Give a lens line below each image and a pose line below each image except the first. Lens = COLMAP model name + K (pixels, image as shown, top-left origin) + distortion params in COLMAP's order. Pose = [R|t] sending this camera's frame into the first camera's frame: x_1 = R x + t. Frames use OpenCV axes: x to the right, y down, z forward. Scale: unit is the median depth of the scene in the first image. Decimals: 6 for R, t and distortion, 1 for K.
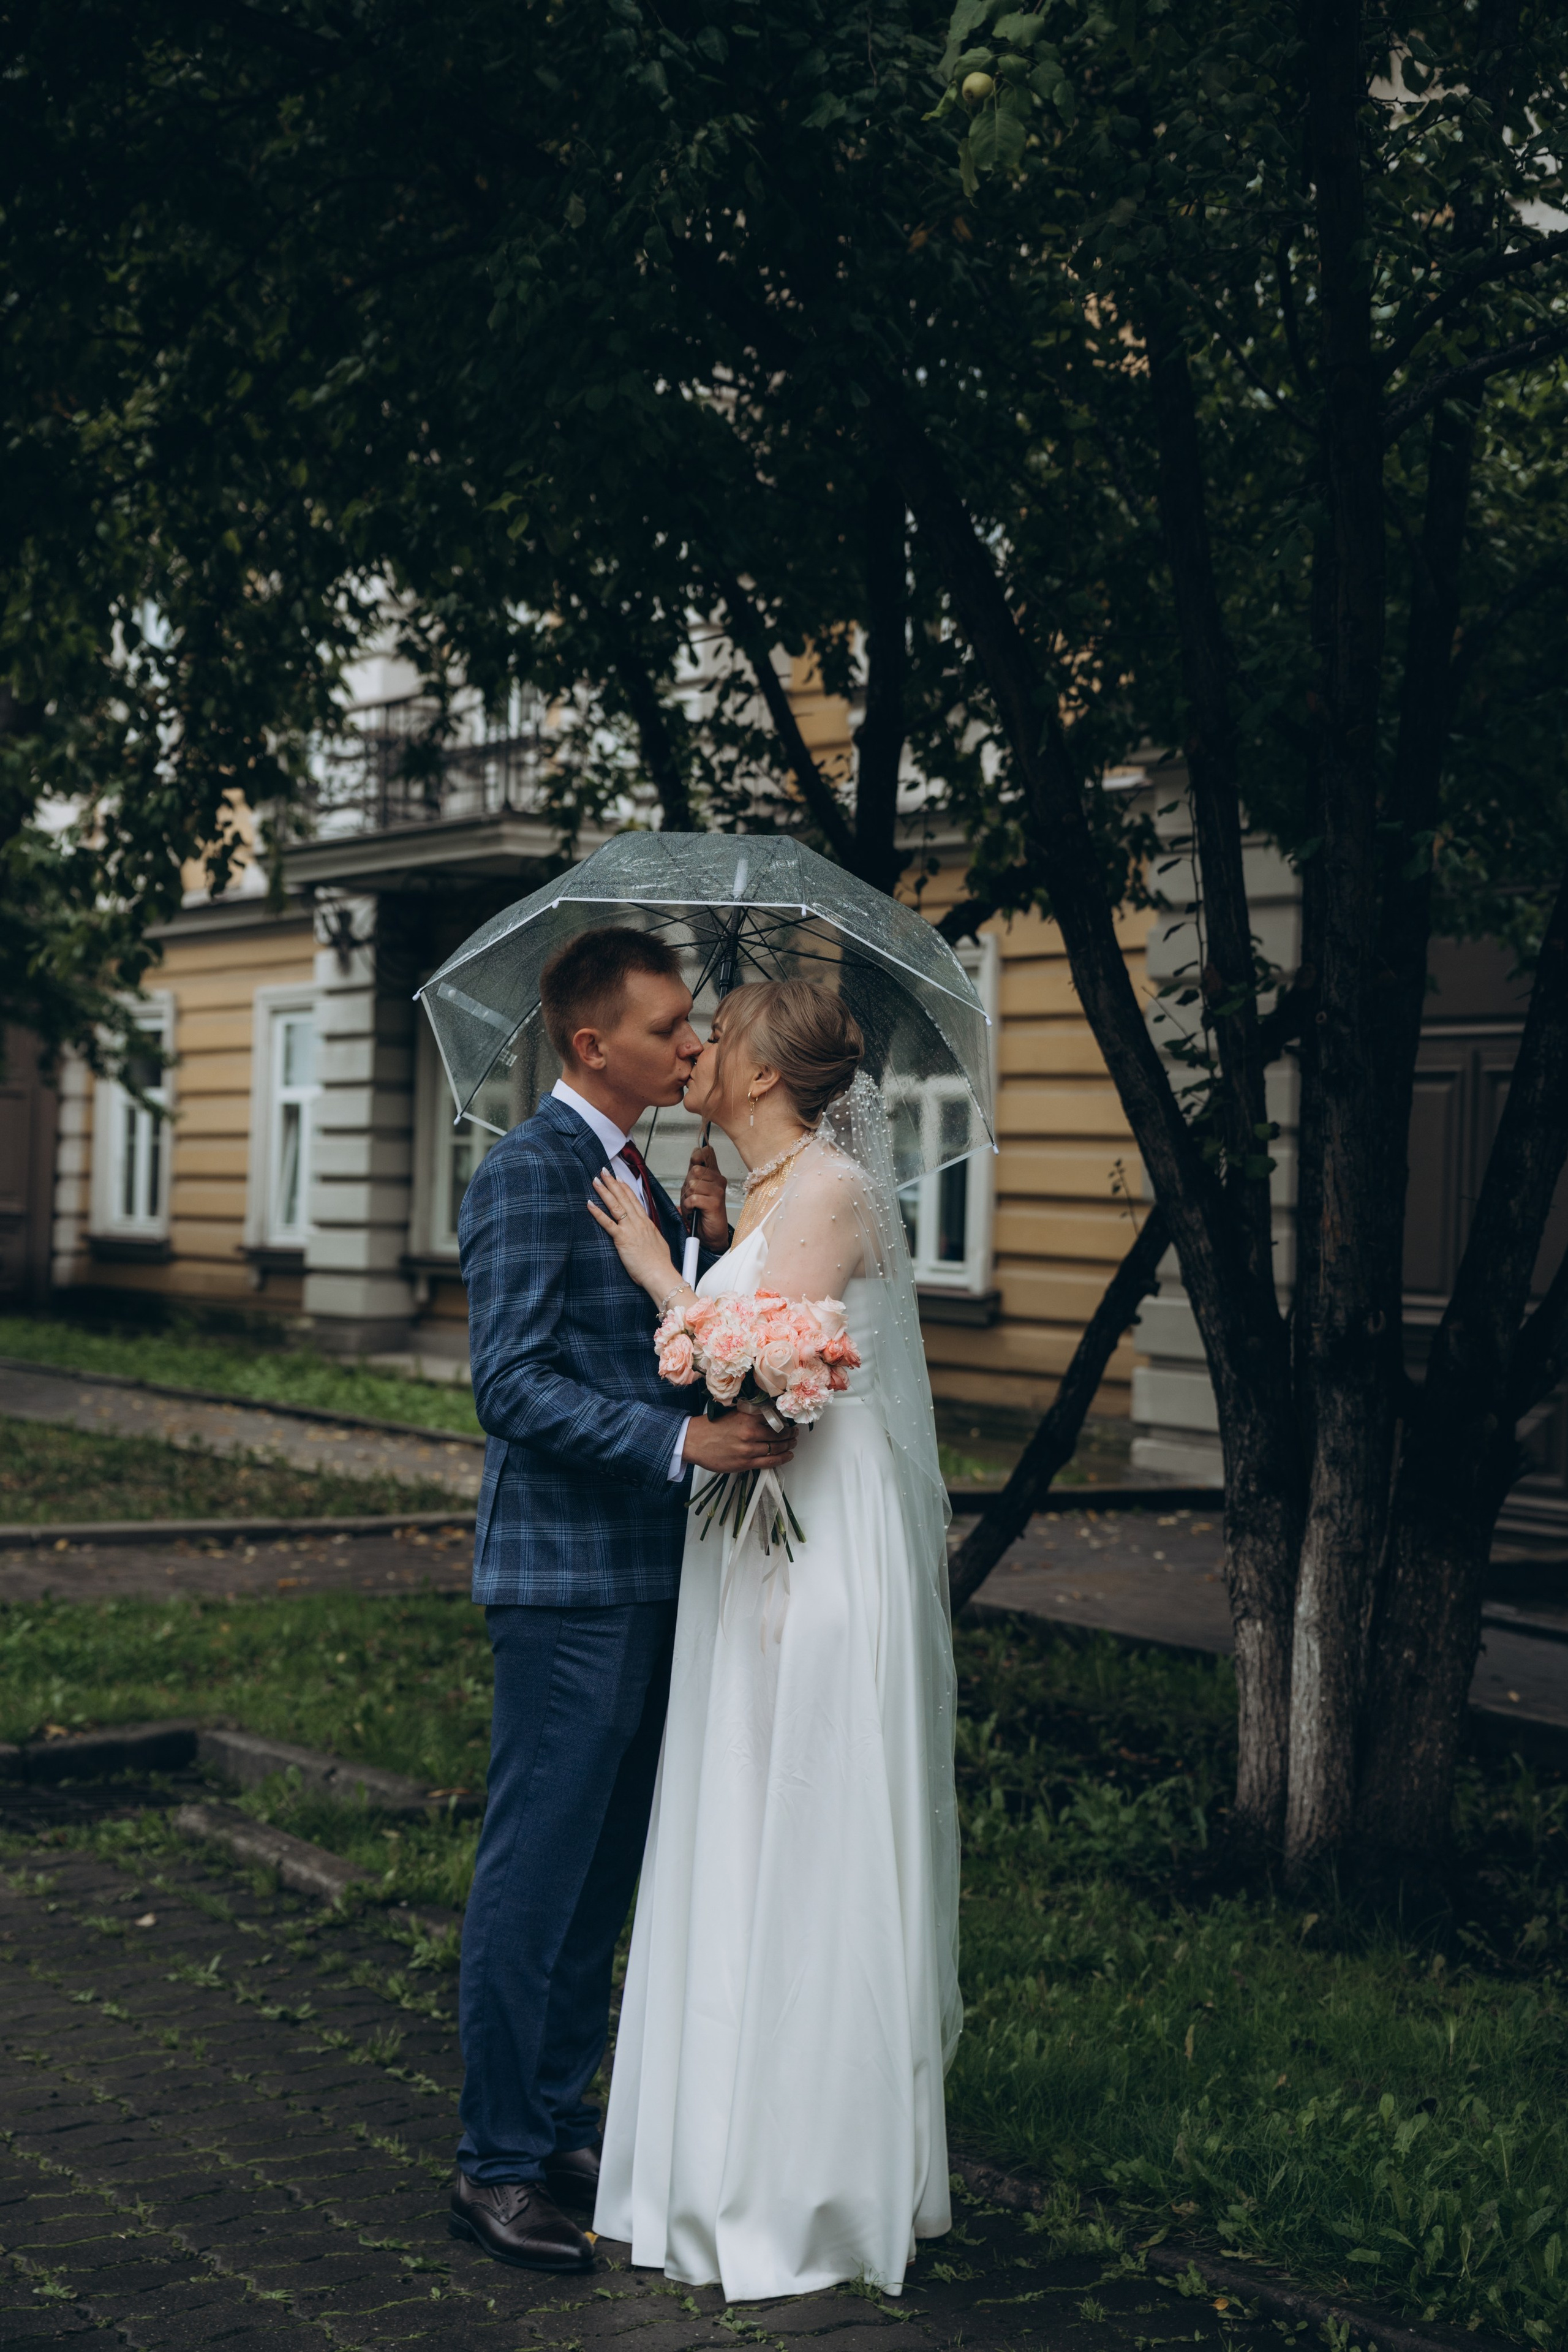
lens RADIAL K [[3438.3, 0, 784.0], [0, 3438.3, 1176.0], [0, 0, 1]] dist [0.502849, -1.210262]
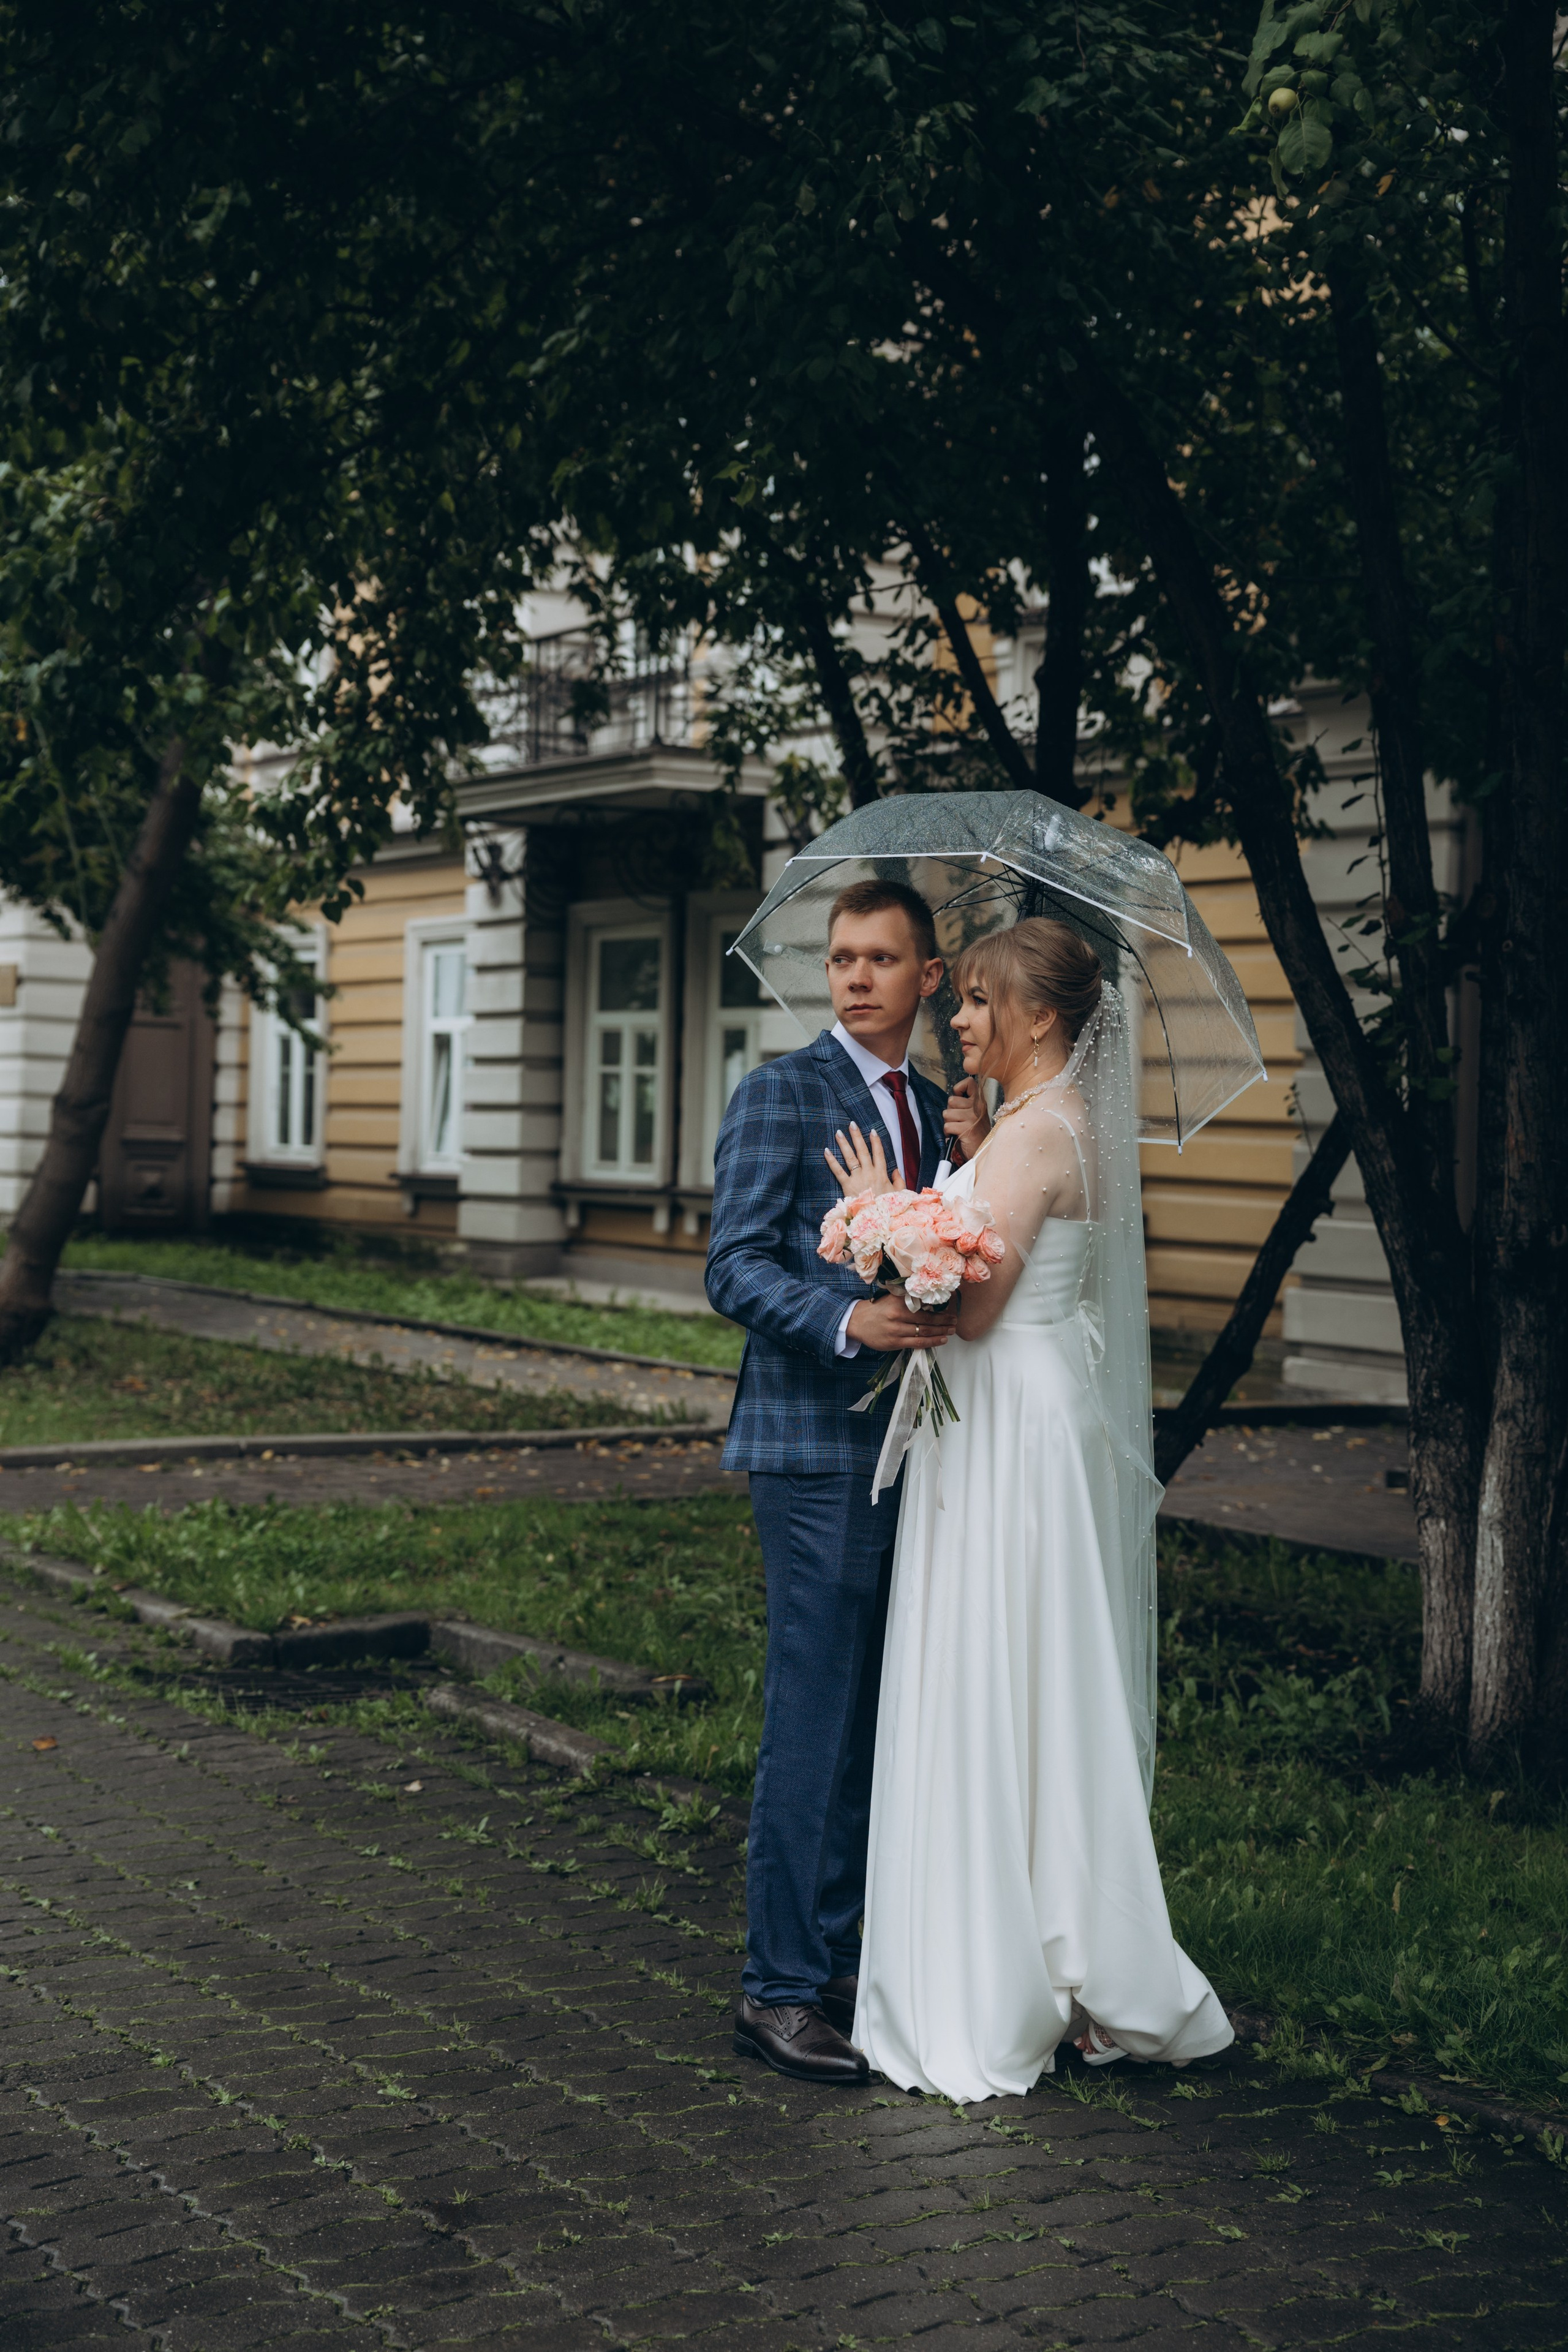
lens RADIAL K [[3440.5, 0, 794.5], [0, 3440.5, 1162.3], [0, 0, 1]] dist [0.469671, -1.098697]
pose [[0.999505, -0.004557, -0.031123, -0.023839], [0.005091, 0.999841, 0.017102, 0.000473], [0.031040, -0.017252, 0.999369, -0.055800]]
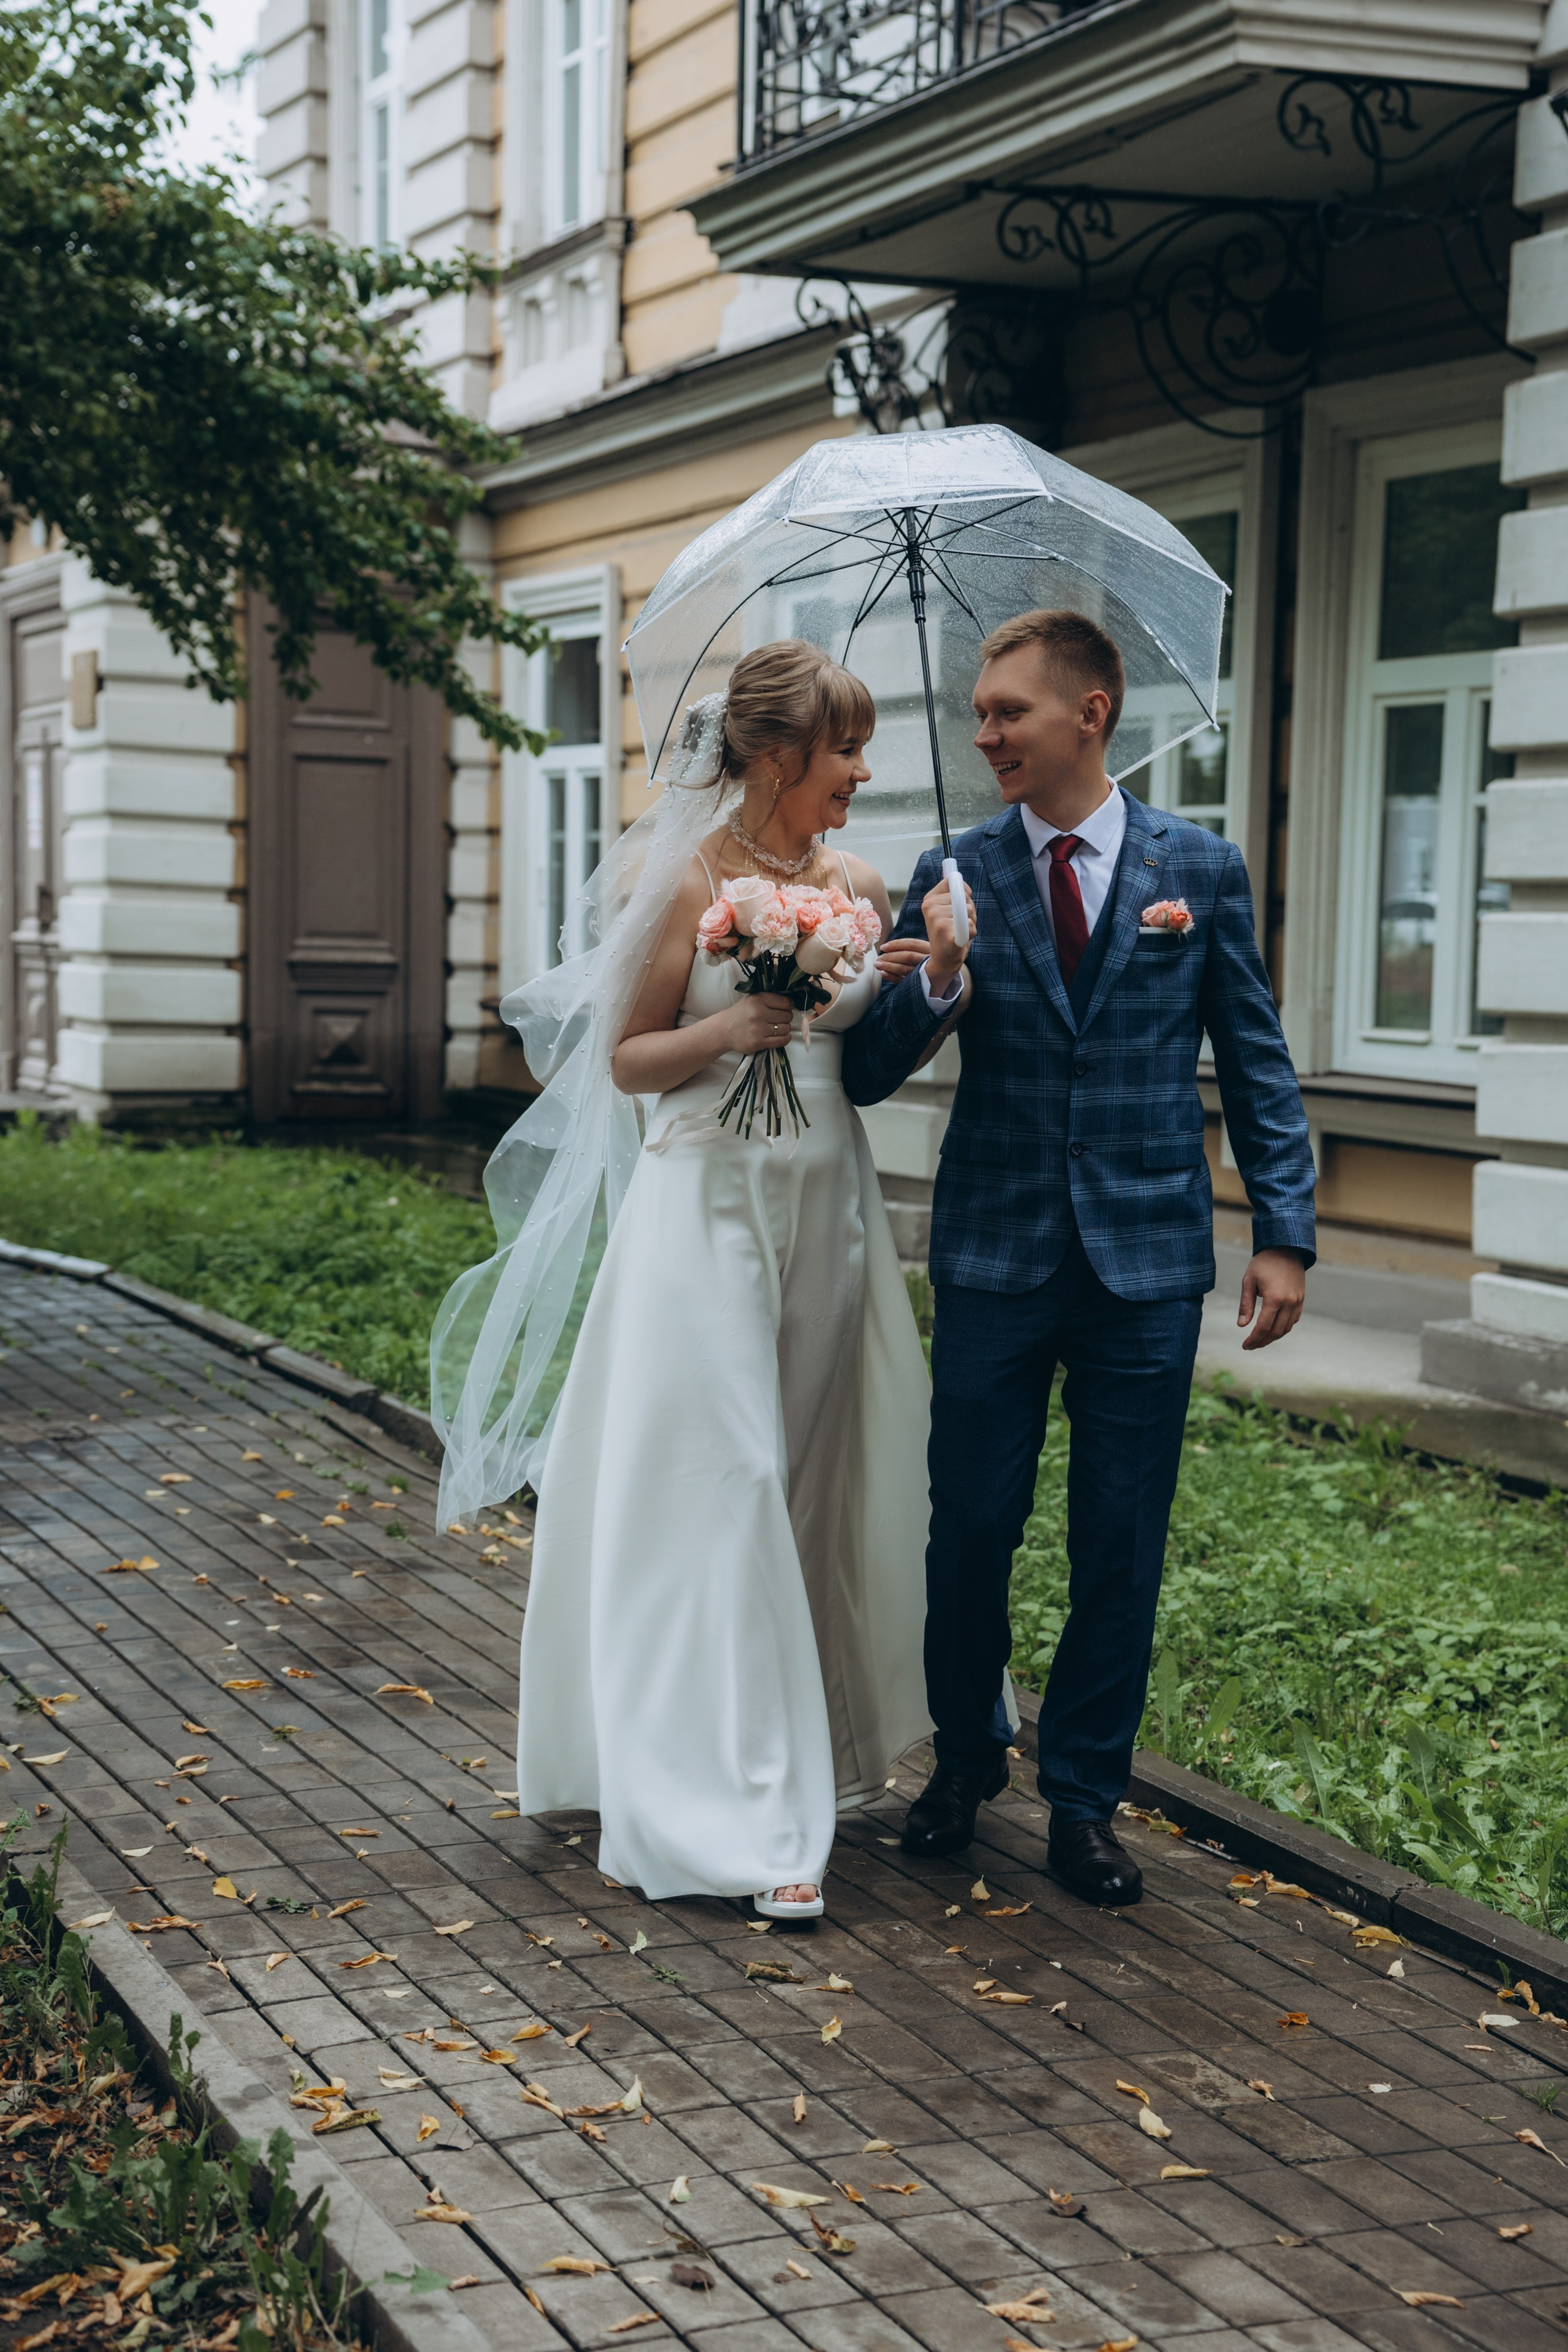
lens RADIAL K [[3440.5, 0, 794.5], [0, 3440.5, 1162.3], [0, 0, 1]] dist [0.469671, -1.098697]
pose [[0.981624, -0.001905, -0.190818, -0.156950], [0.016982, 0.996855, 0.077408, -0.001139], [0.190070, -0.079226, 0.978569, 1.756696]]
